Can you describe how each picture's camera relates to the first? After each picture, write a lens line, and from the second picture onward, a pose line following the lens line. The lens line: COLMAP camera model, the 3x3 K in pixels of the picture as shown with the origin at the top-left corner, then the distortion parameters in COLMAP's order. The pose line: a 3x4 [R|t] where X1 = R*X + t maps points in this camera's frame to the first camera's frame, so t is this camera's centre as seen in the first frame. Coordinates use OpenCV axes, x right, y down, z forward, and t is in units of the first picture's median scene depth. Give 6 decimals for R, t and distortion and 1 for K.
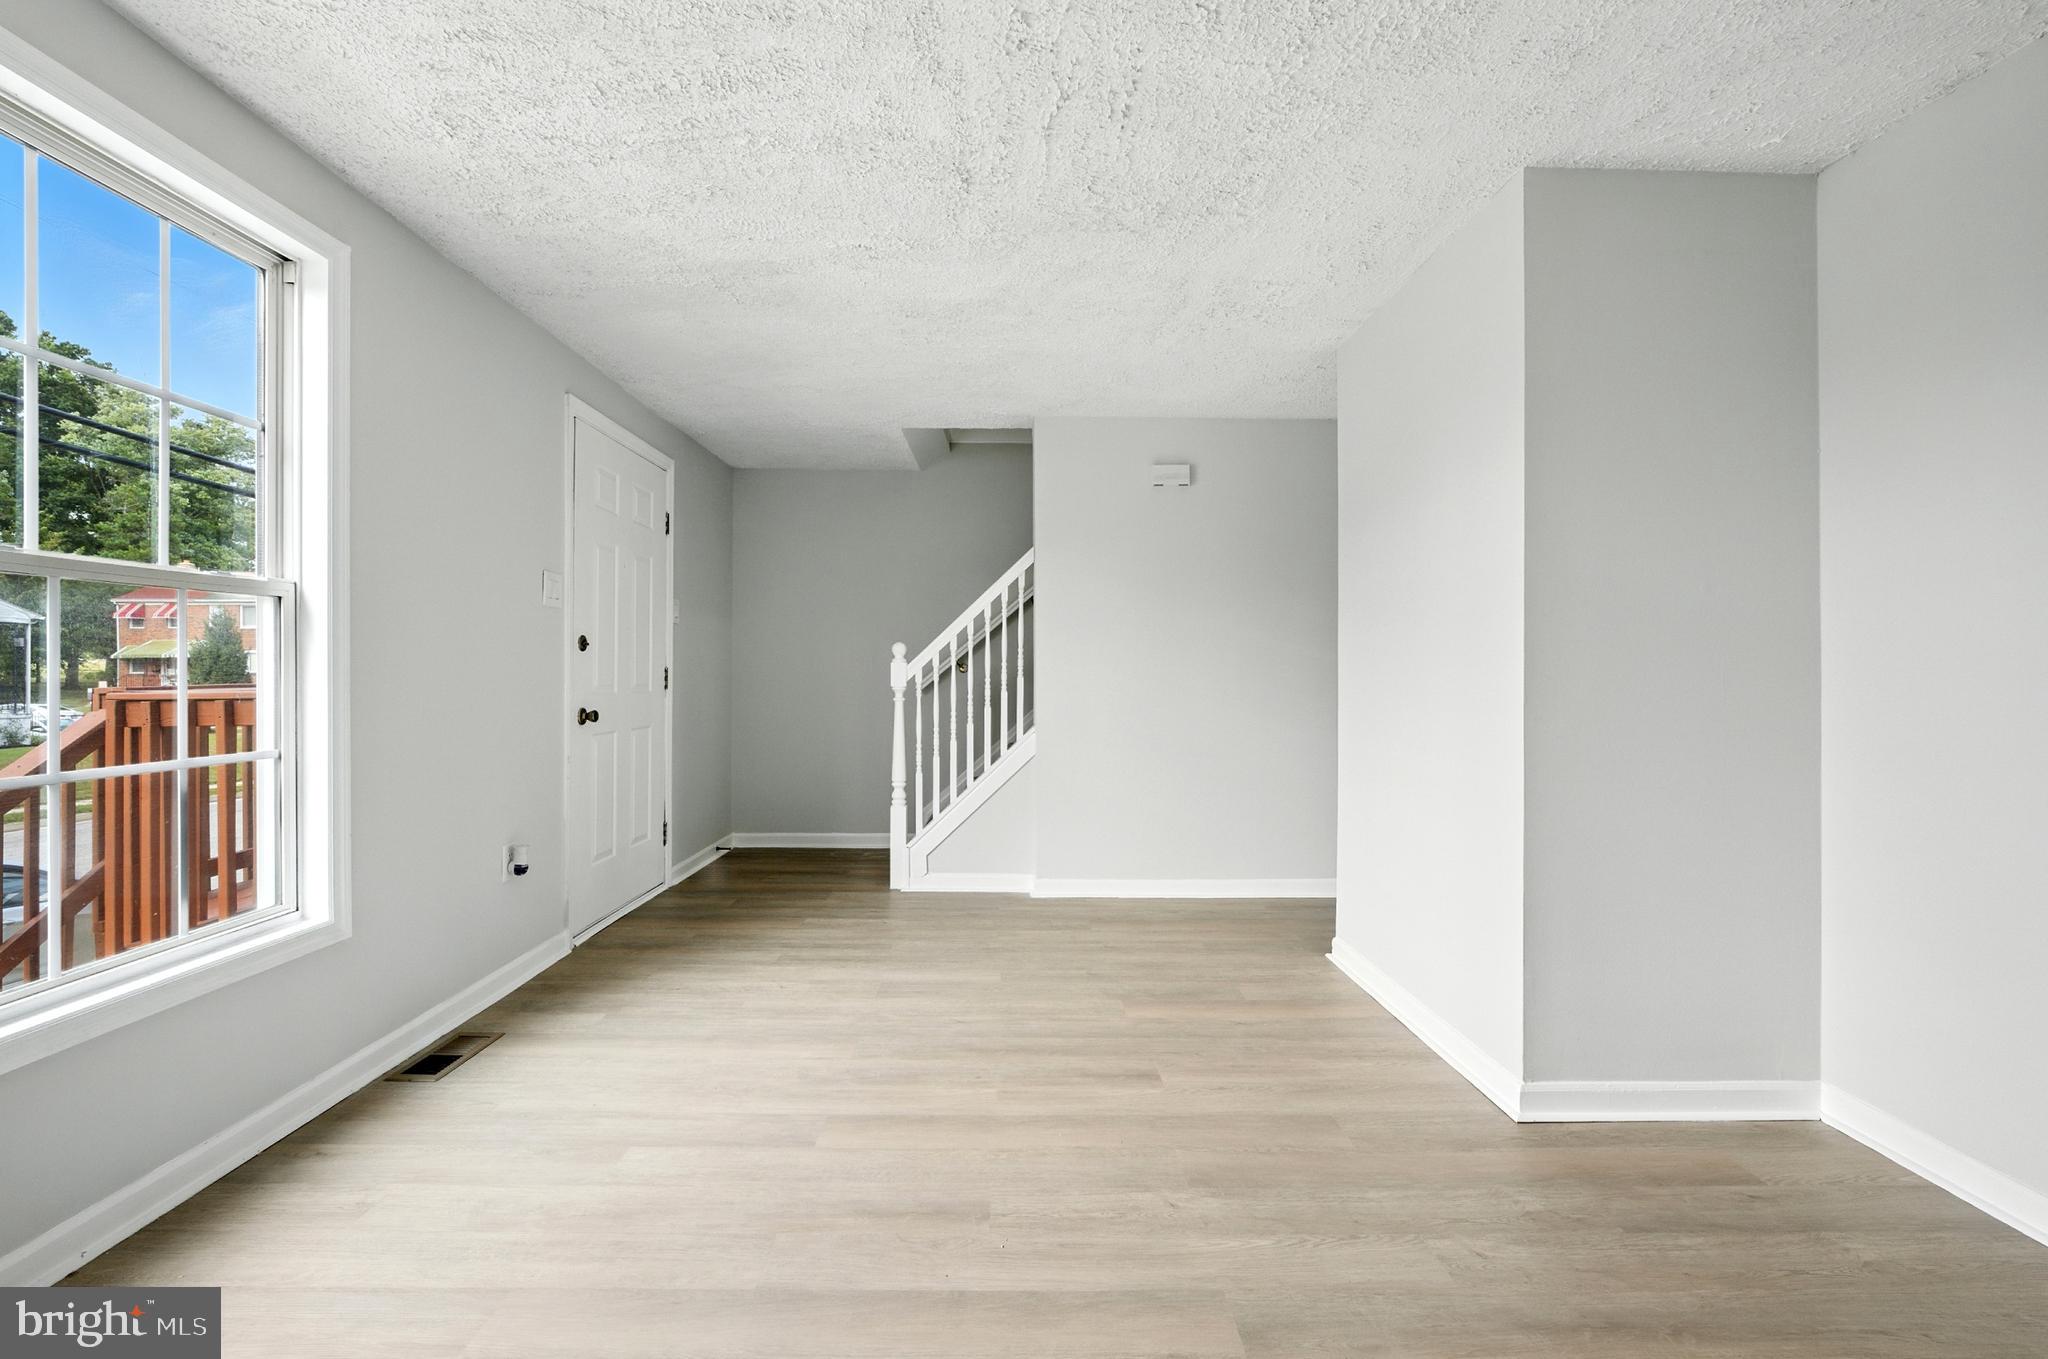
lens RADIAL K [[876.4, 0, 1015.3], [0, 876.4, 679.8], [0, 0, 1]] dist [-0.015454, 0.006512]
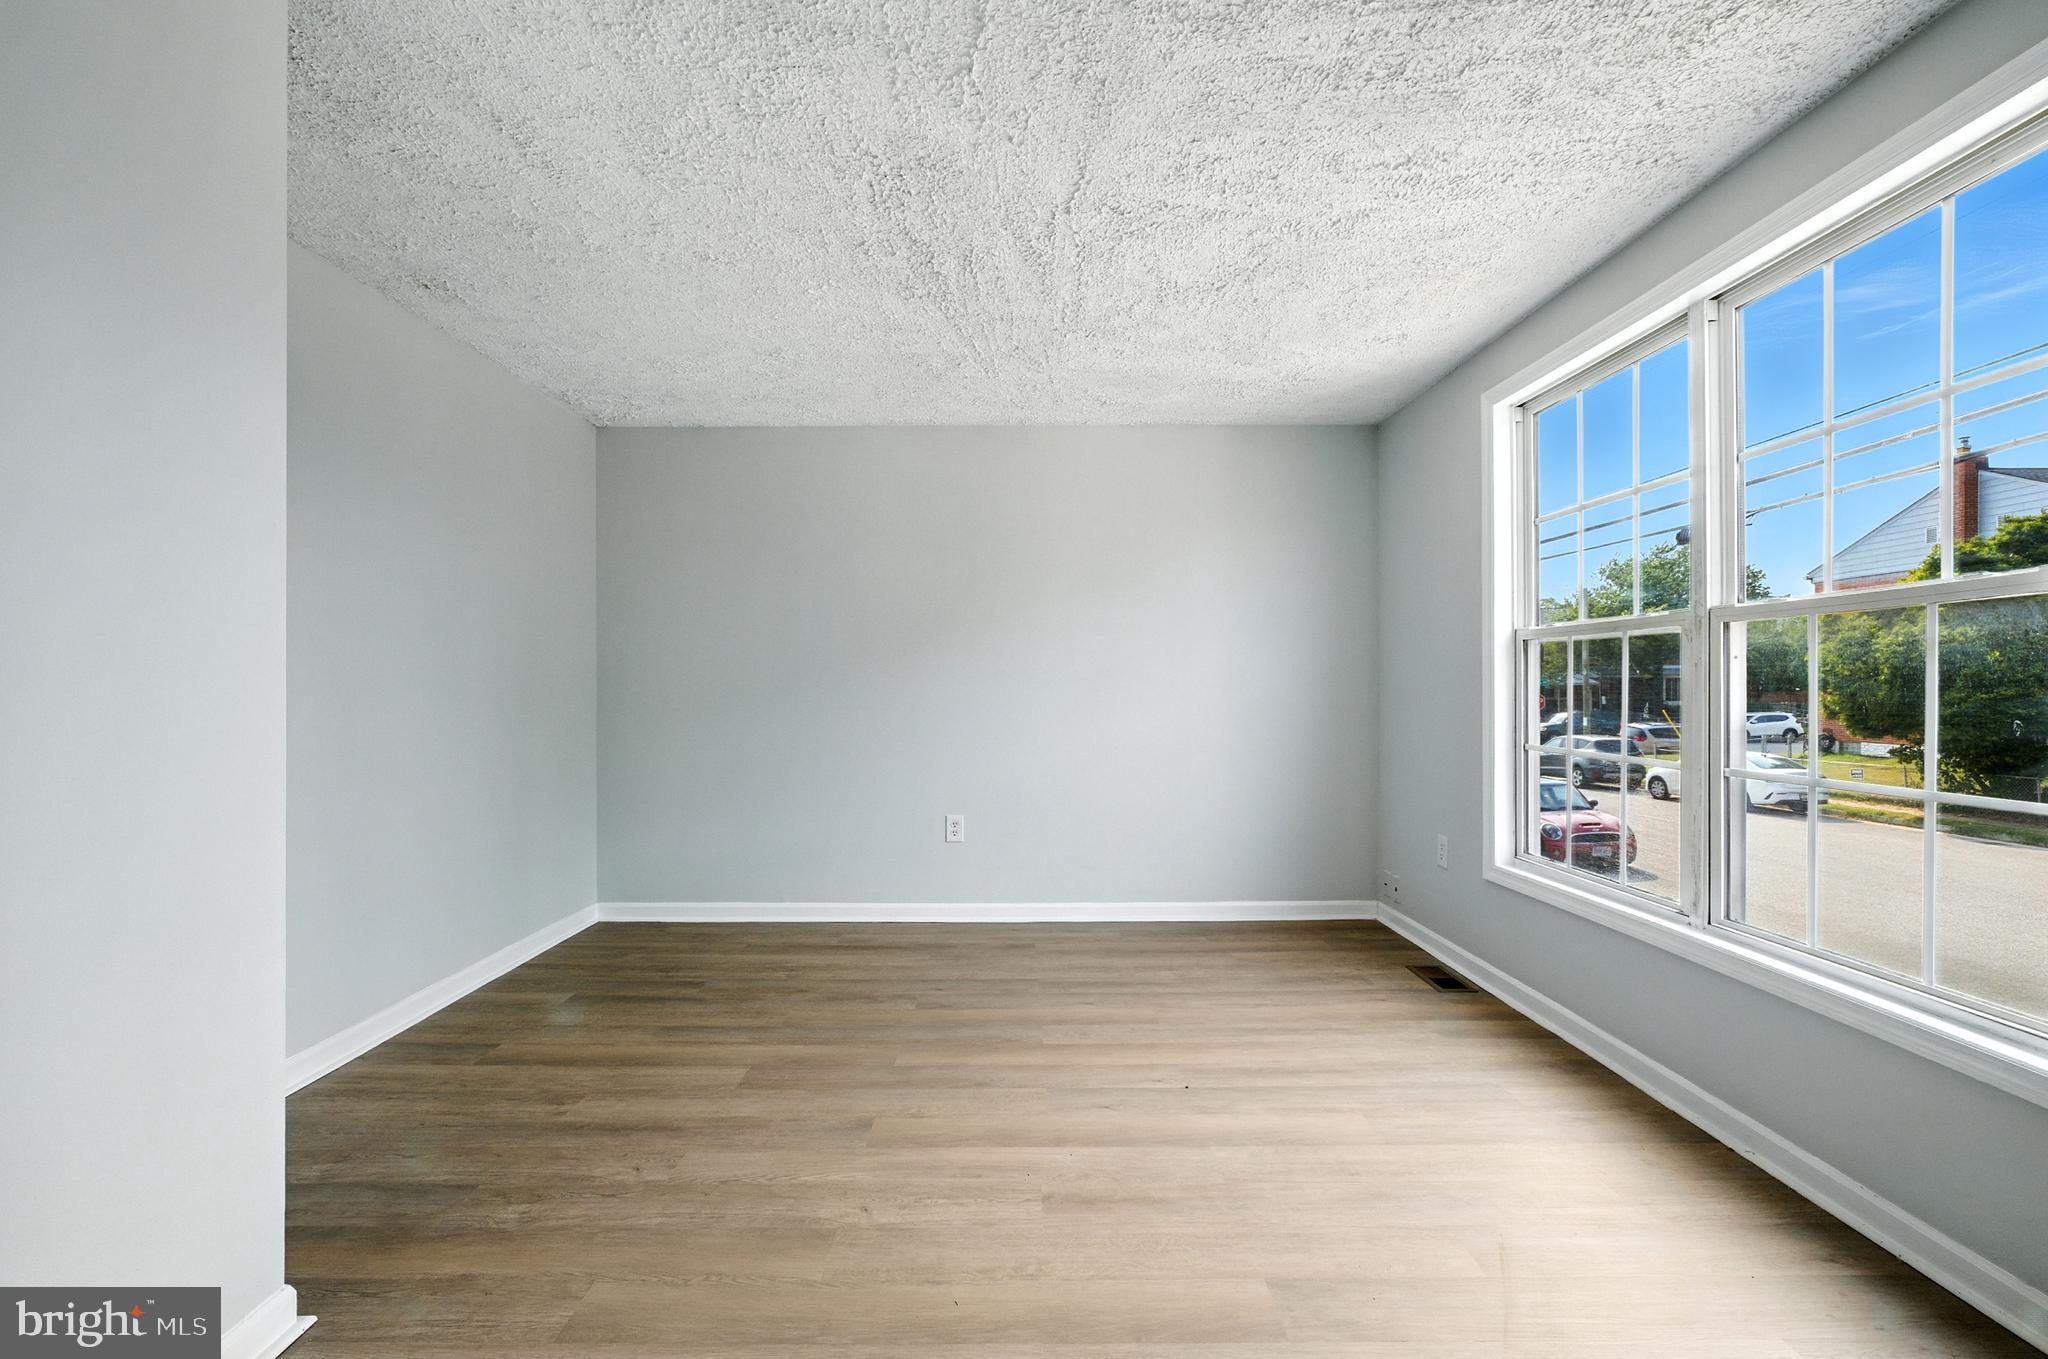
lens RADIAL K [[876.4, 0, 1015.3], [0, 876.4, 679.8], [0, 0, 1]] dist [-0.015454, 0.006512]
pose [[-0.999926, -0.002368, 0.011905, -0.004821], [-0.002341, 0.999995, 0.002347, -0.016858], [-0.011911, 0.002319, -0.999926, 1.257268]]
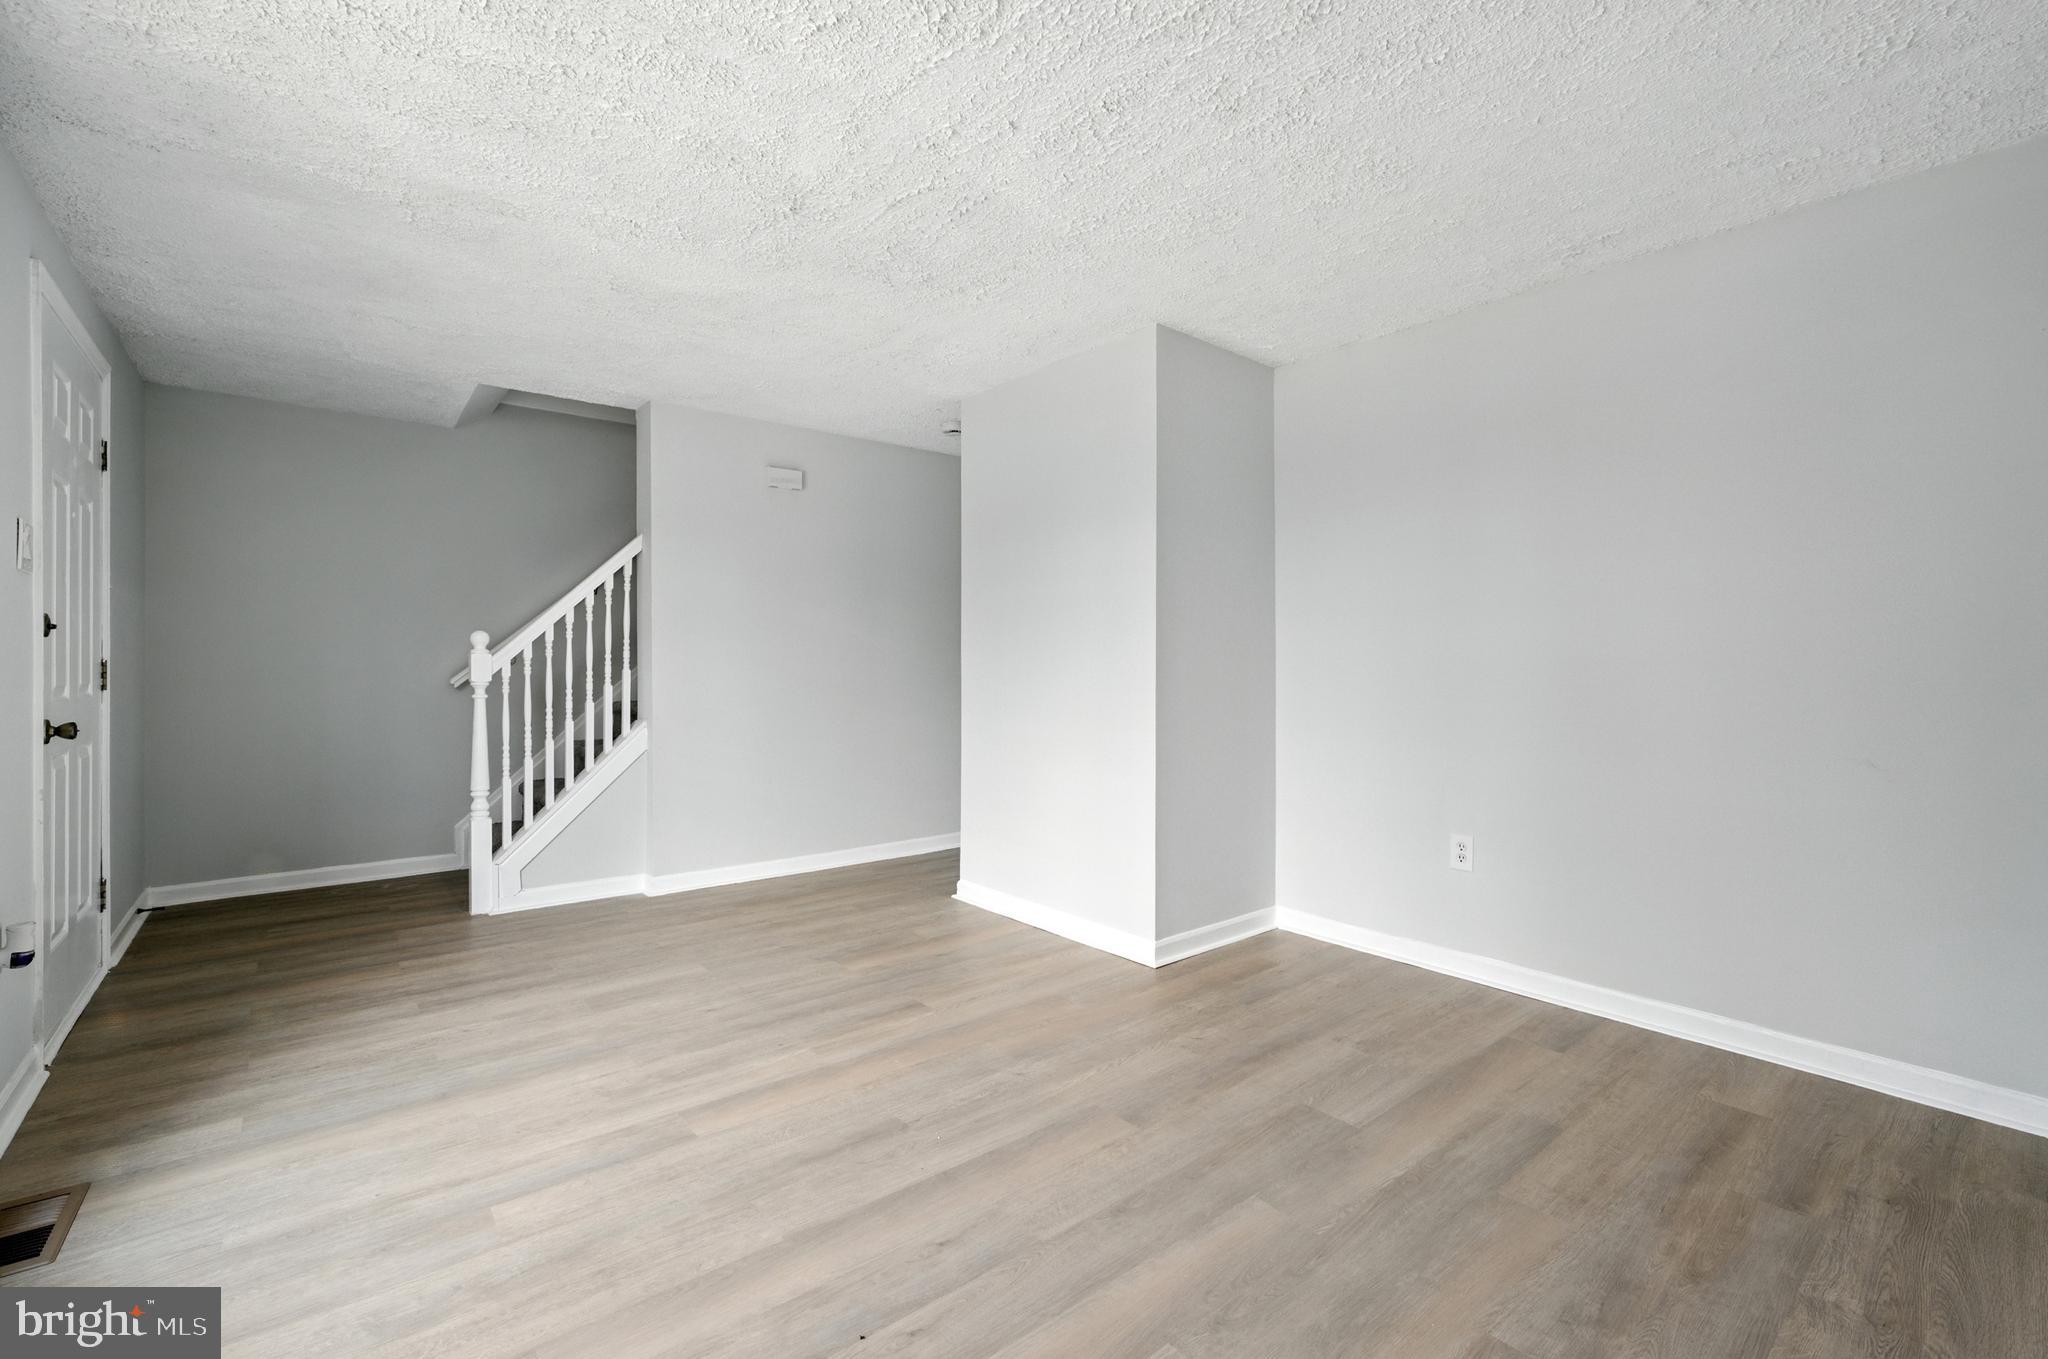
lens RADIAL K [[876.4, 0, 1015.3], [0, 876.4, 679.8], [0, 0, 1]] dist [-0.015454, 0.006512]
pose [[0.781639, -0.013677, 0.623581, -0.392736], [0.006362, 0.999882, 0.013955, -0.004205], [-0.623698, -0.006940, 0.781634, -0.010175]]
